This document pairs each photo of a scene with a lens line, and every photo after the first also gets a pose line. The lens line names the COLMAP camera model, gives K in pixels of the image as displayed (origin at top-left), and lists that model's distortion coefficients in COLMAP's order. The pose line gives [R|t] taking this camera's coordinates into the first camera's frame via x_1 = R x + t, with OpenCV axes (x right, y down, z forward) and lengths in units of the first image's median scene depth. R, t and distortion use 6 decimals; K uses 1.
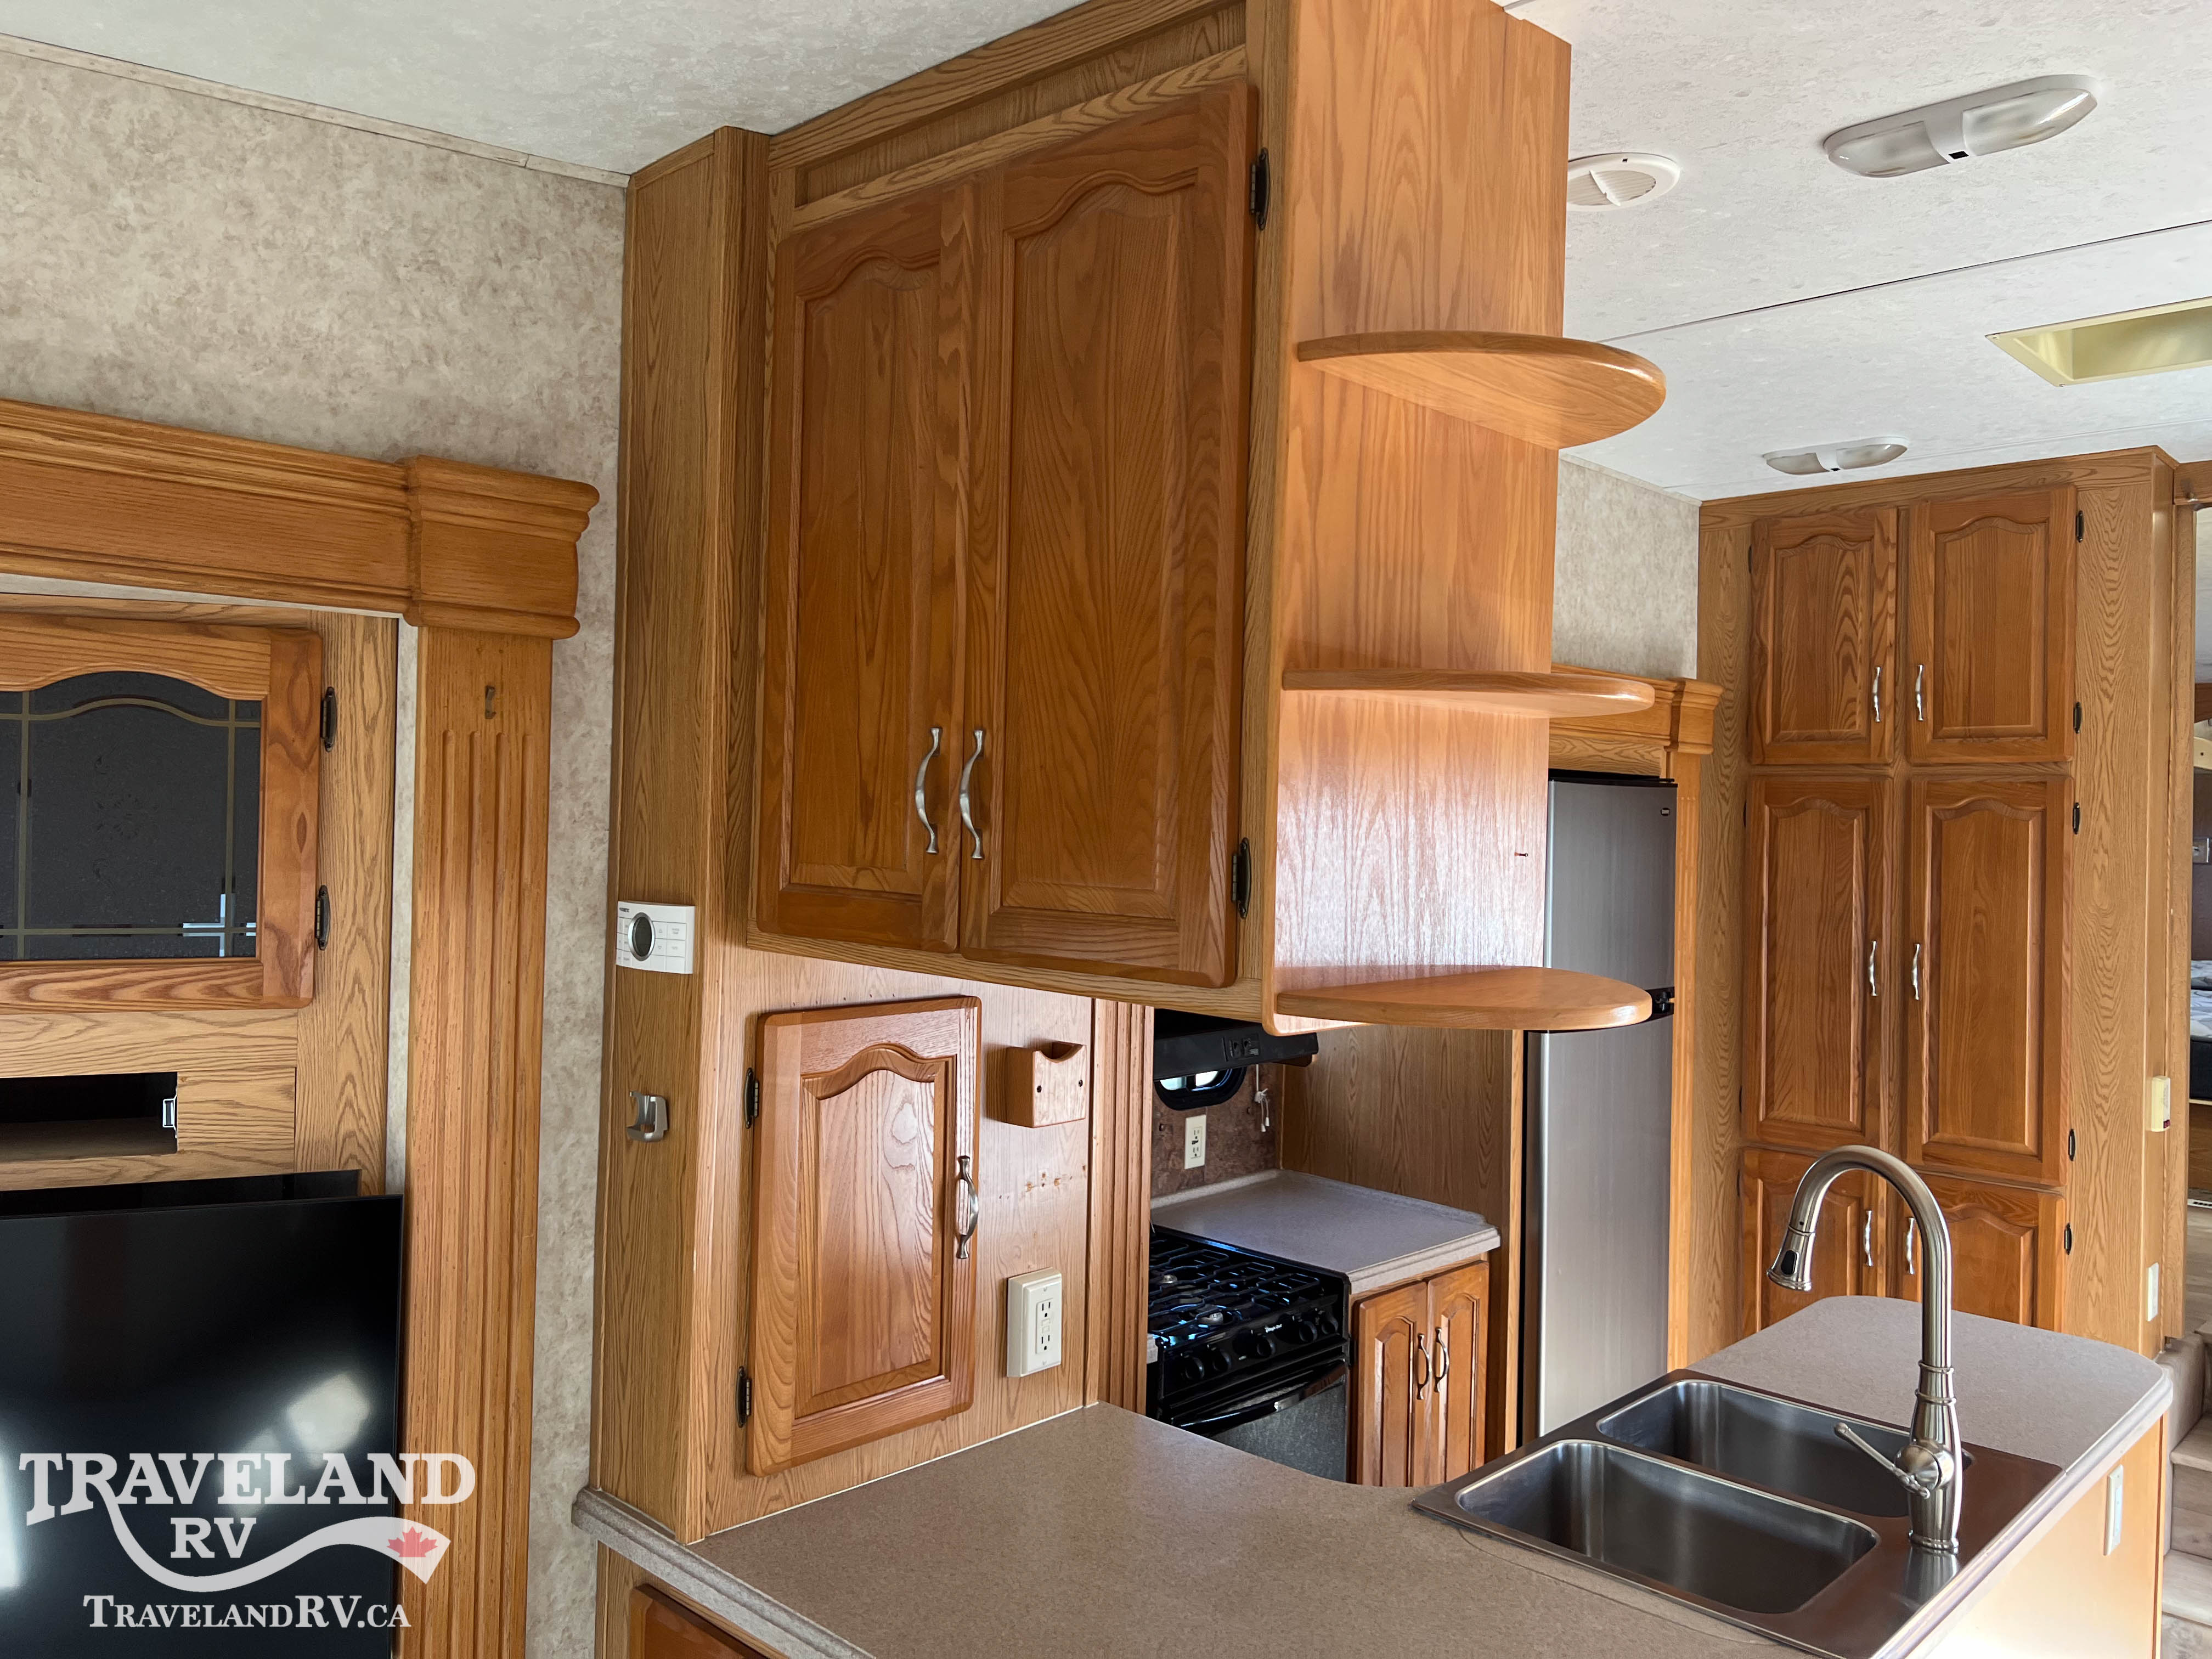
lens RADIAL K [[1658.5, 0, 1096.3], [0, 1658.5, 805.3], [0, 0, 1]] dist [0.053937, -0.063239]
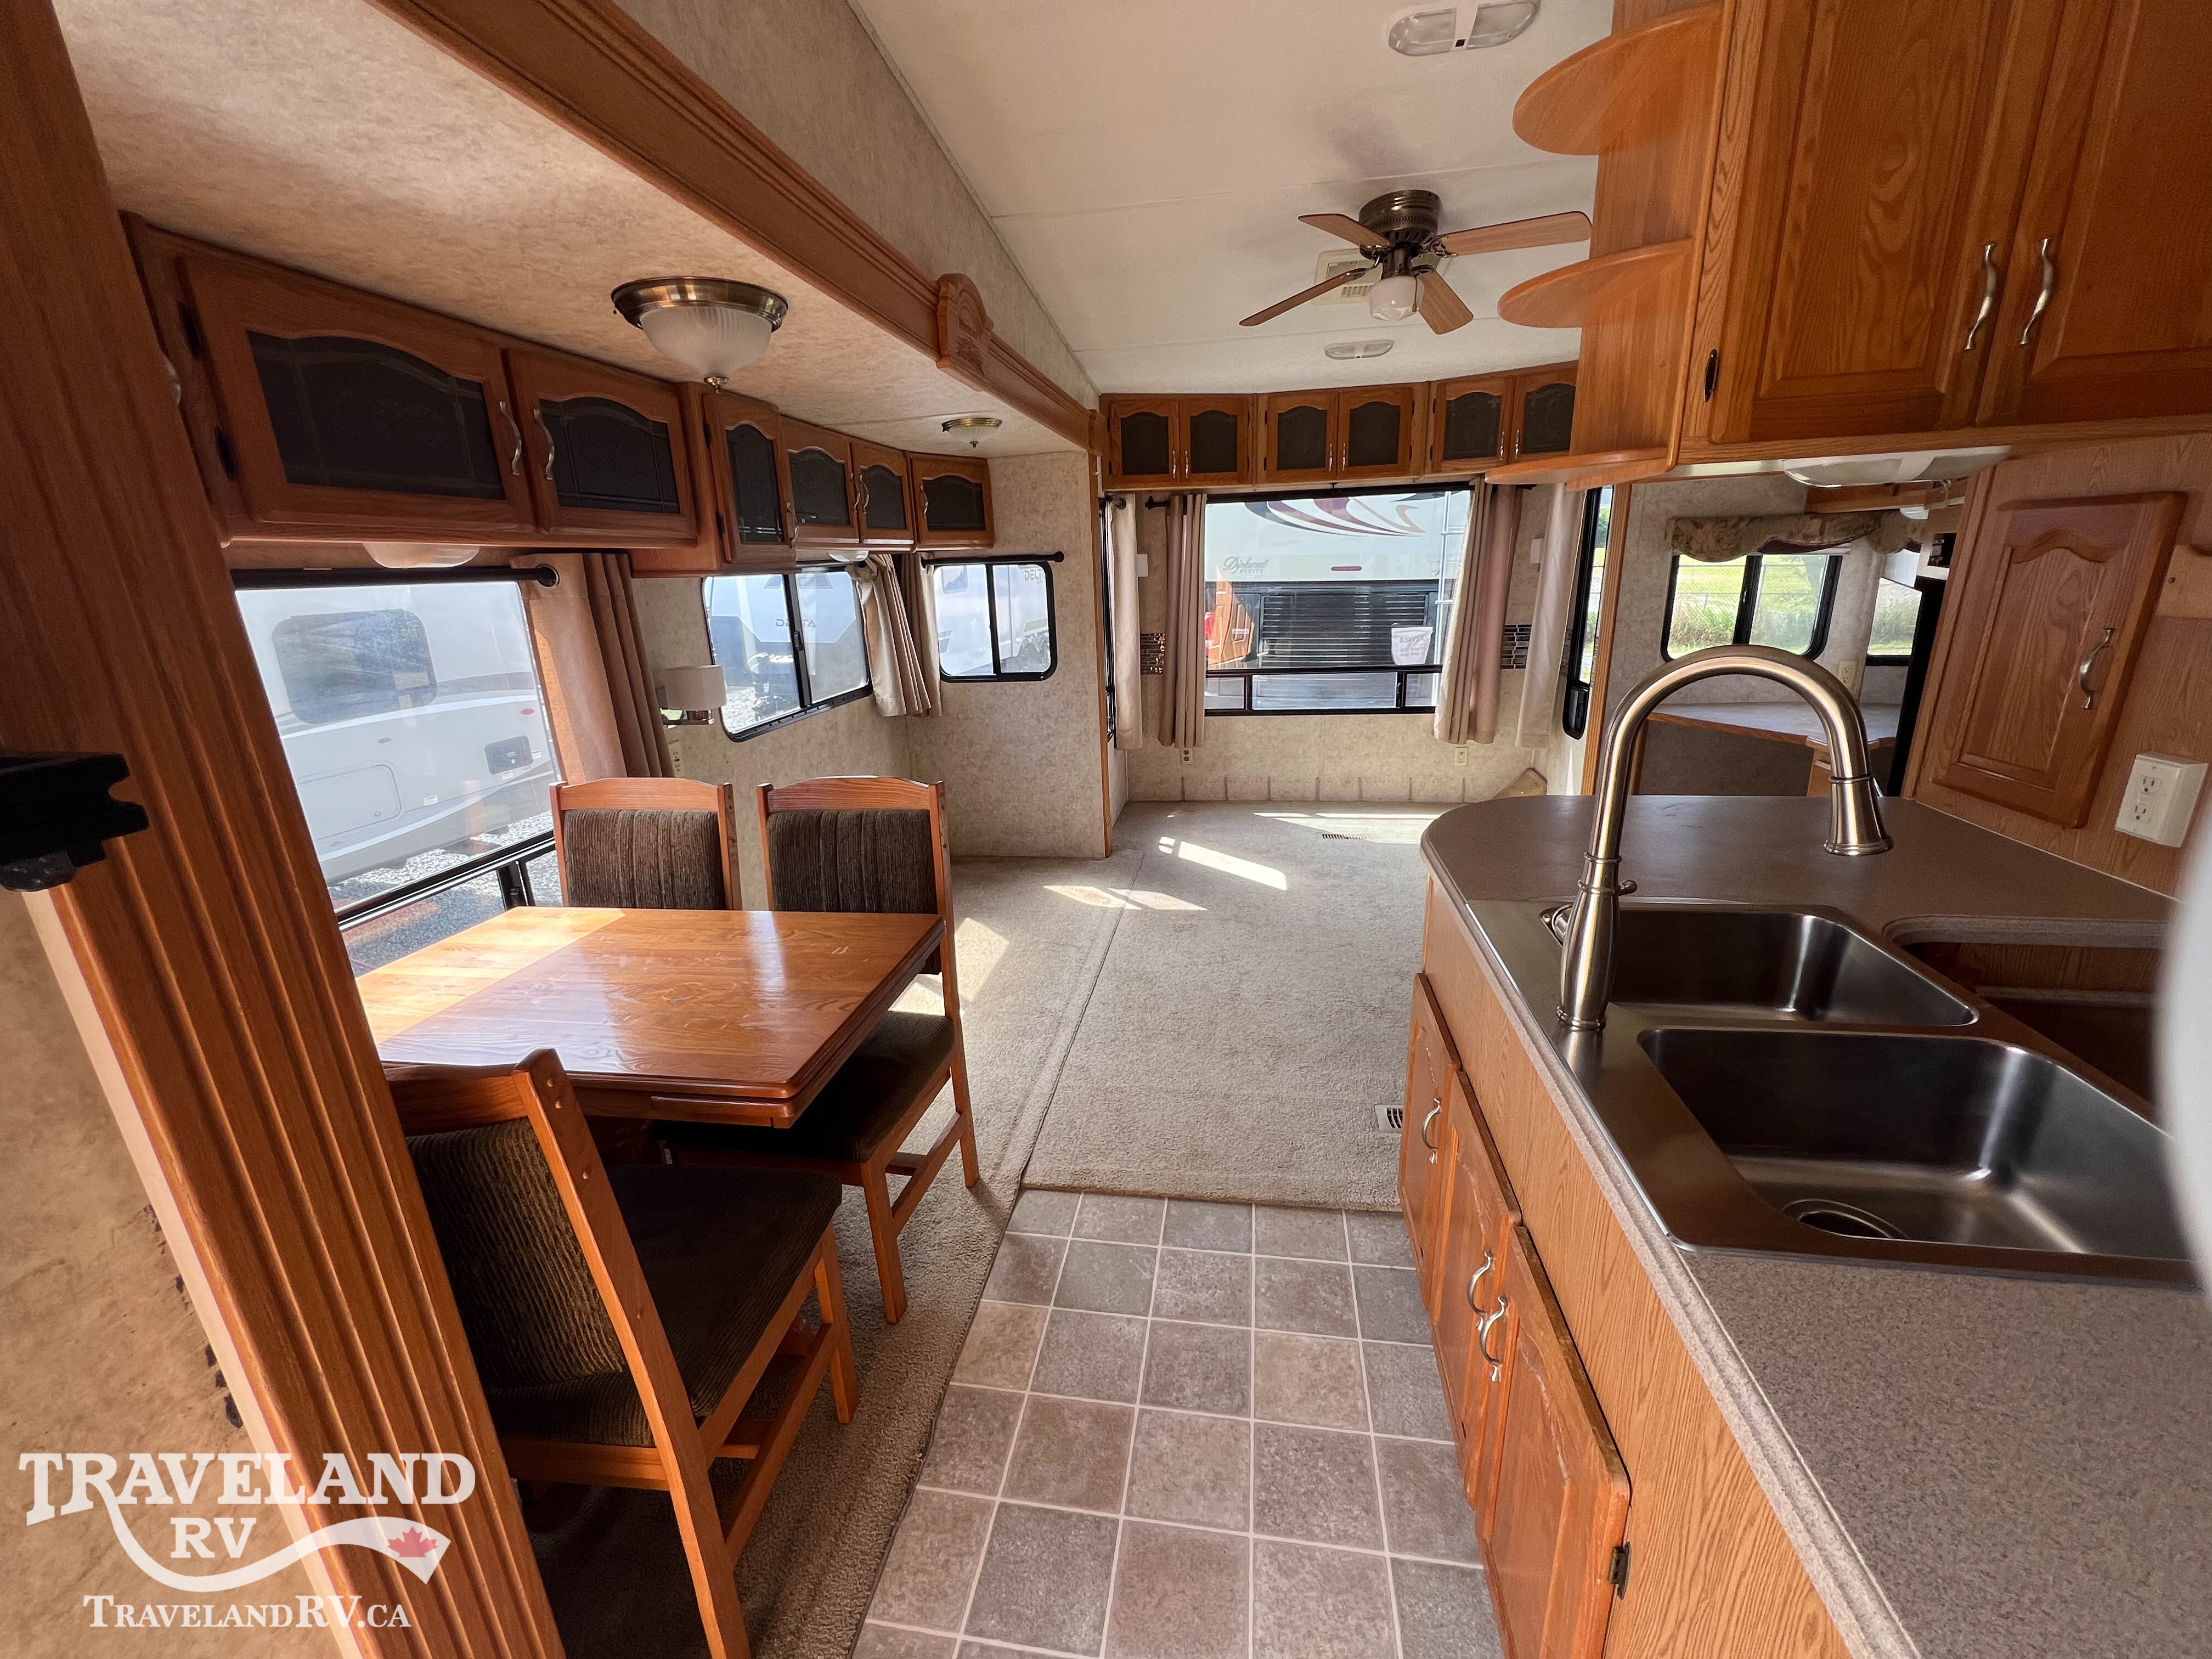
lens RADIAL K [[887.0, 0, 1103.6], [0, 887.0, 832.0], [0, 0, 1]] dist [-0.001262, 0.000623]
pose [[-0.825183, 0.171835, -0.538094, 0.547976], [0.020427, 0.961061, 0.275581, 0.095135], [0.564496, 0.216413, -0.796561, 0.674075]]
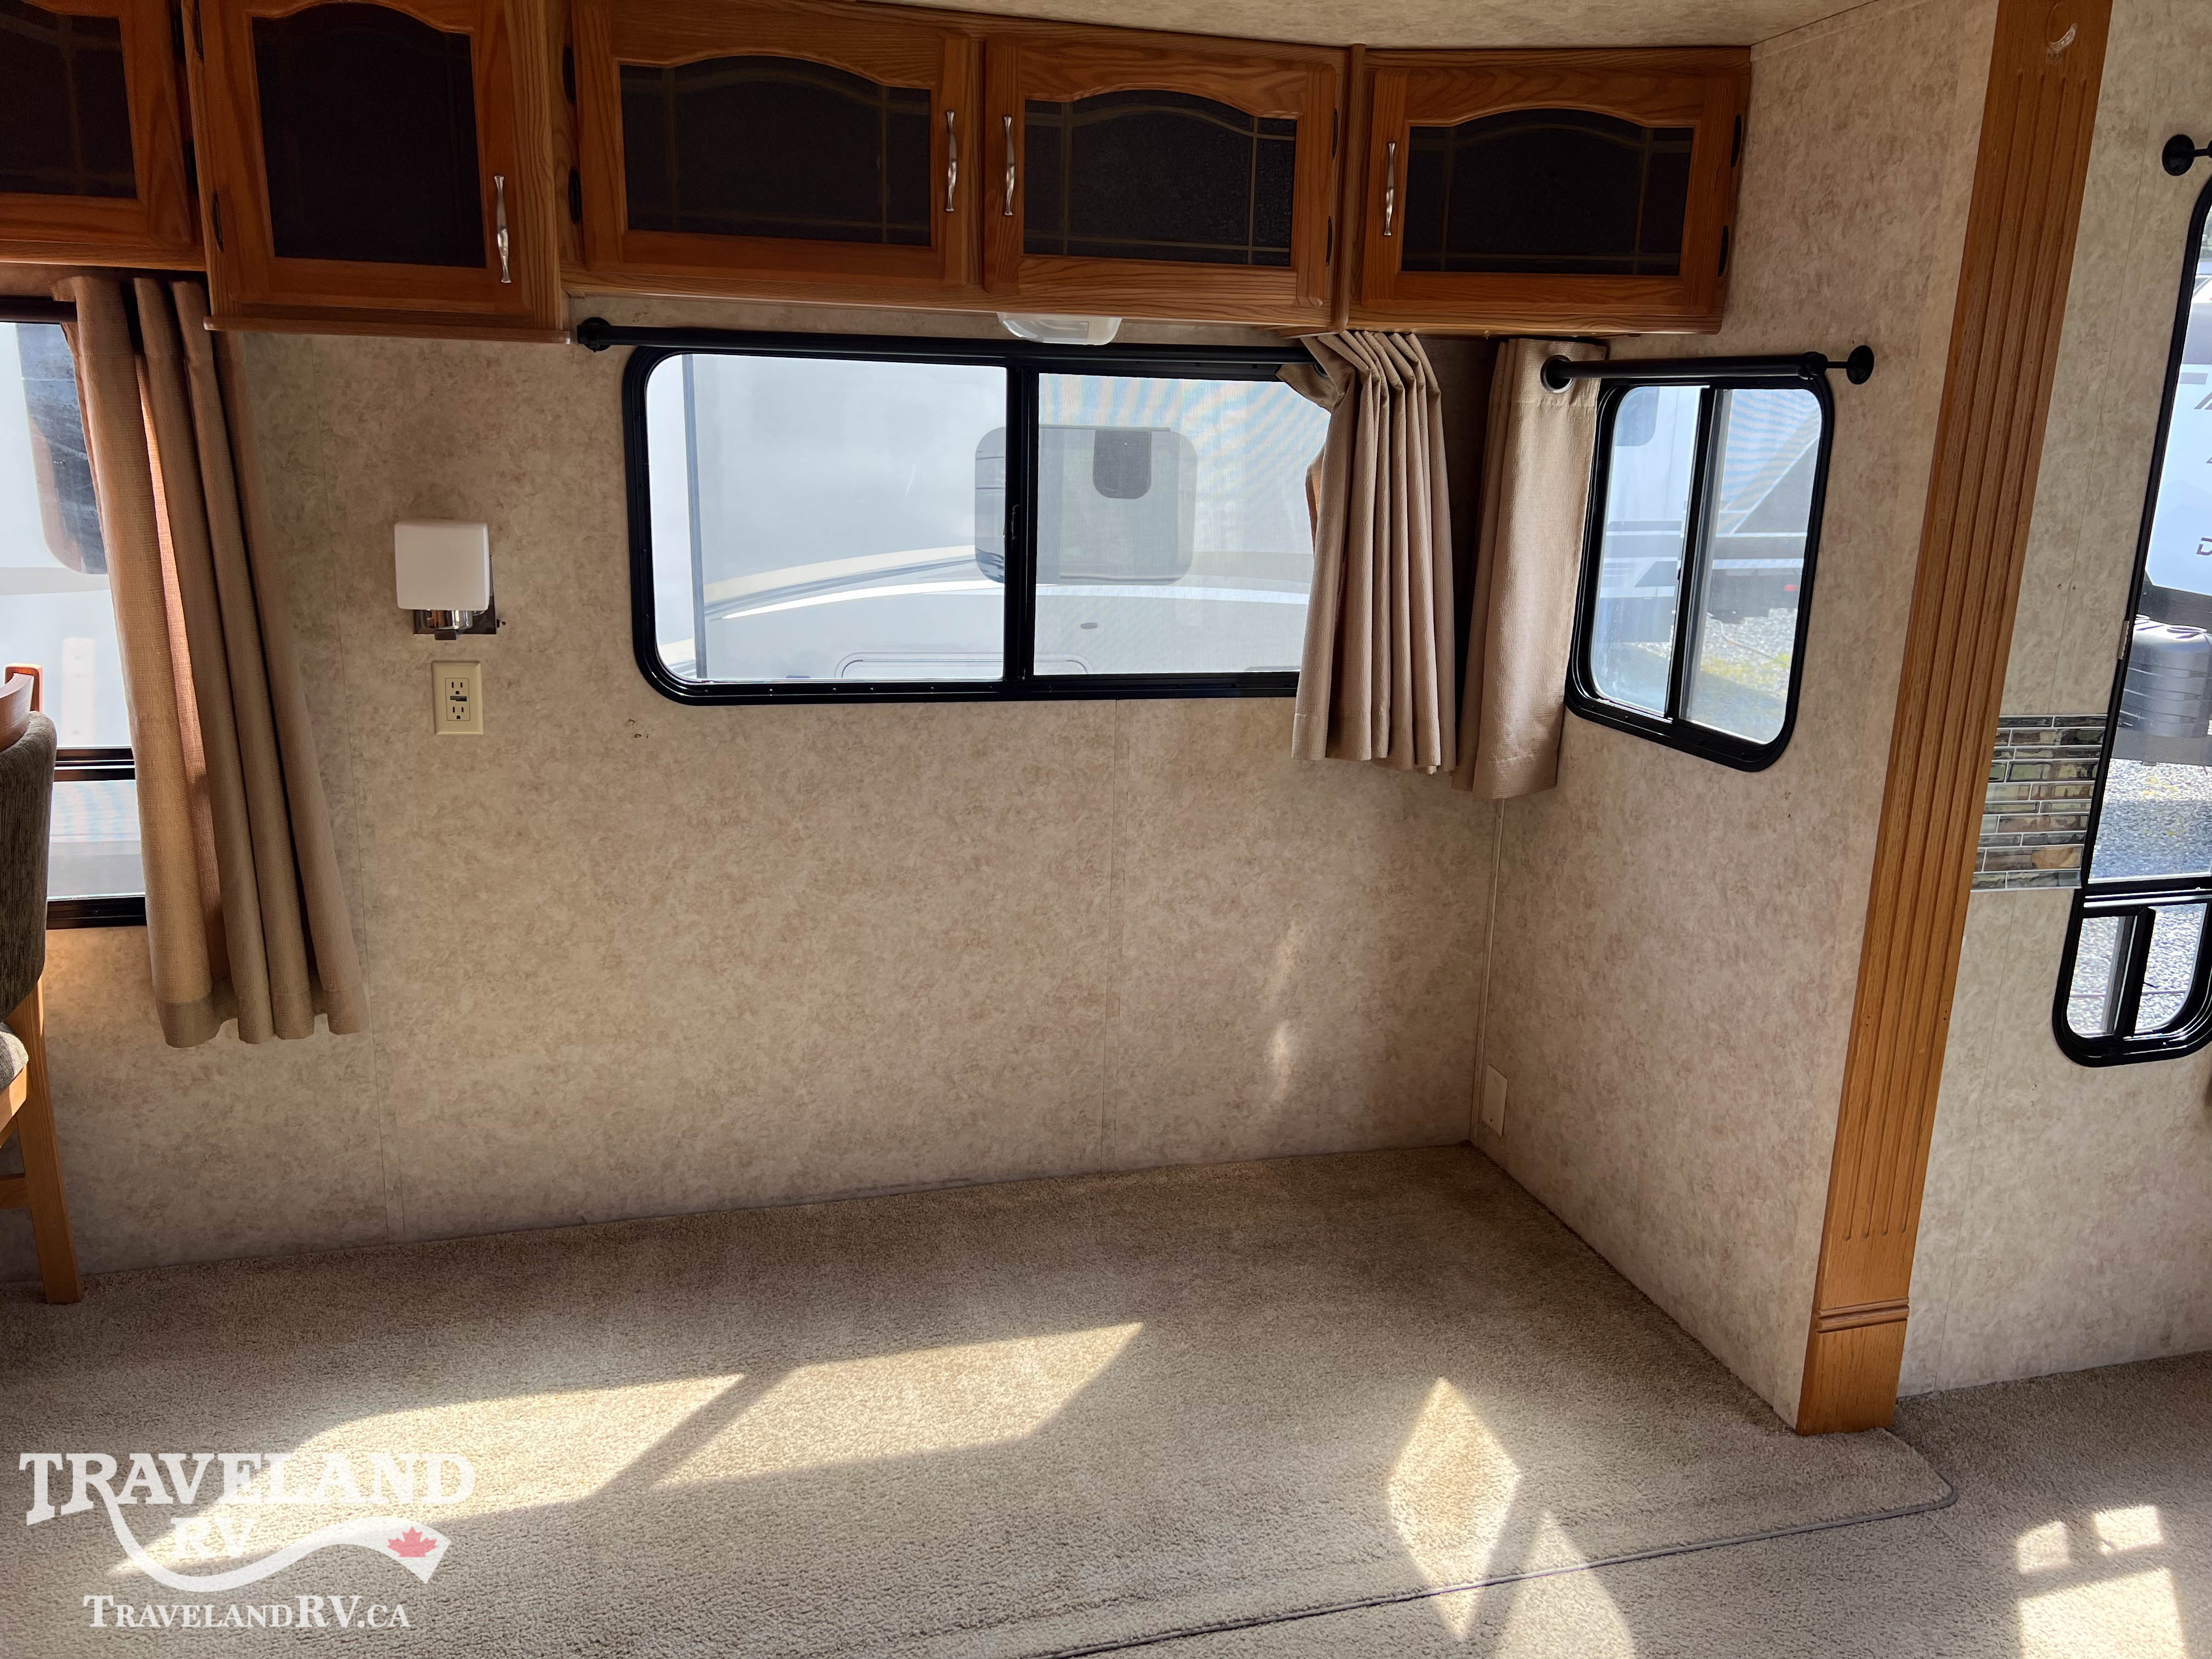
lens RADIAL K [[1658.5, 0, 1129.6], [0, 1658.5, 828.4], [0, 0, 1]] dist [0.053937, -0.063239]
pose [[-0.859253, -0.174399, 0.480904, -0.174153], [-0.055384, 0.966281, 0.251464, 0.092283], [-0.508543, 0.189437, -0.839939, 0.330974]]
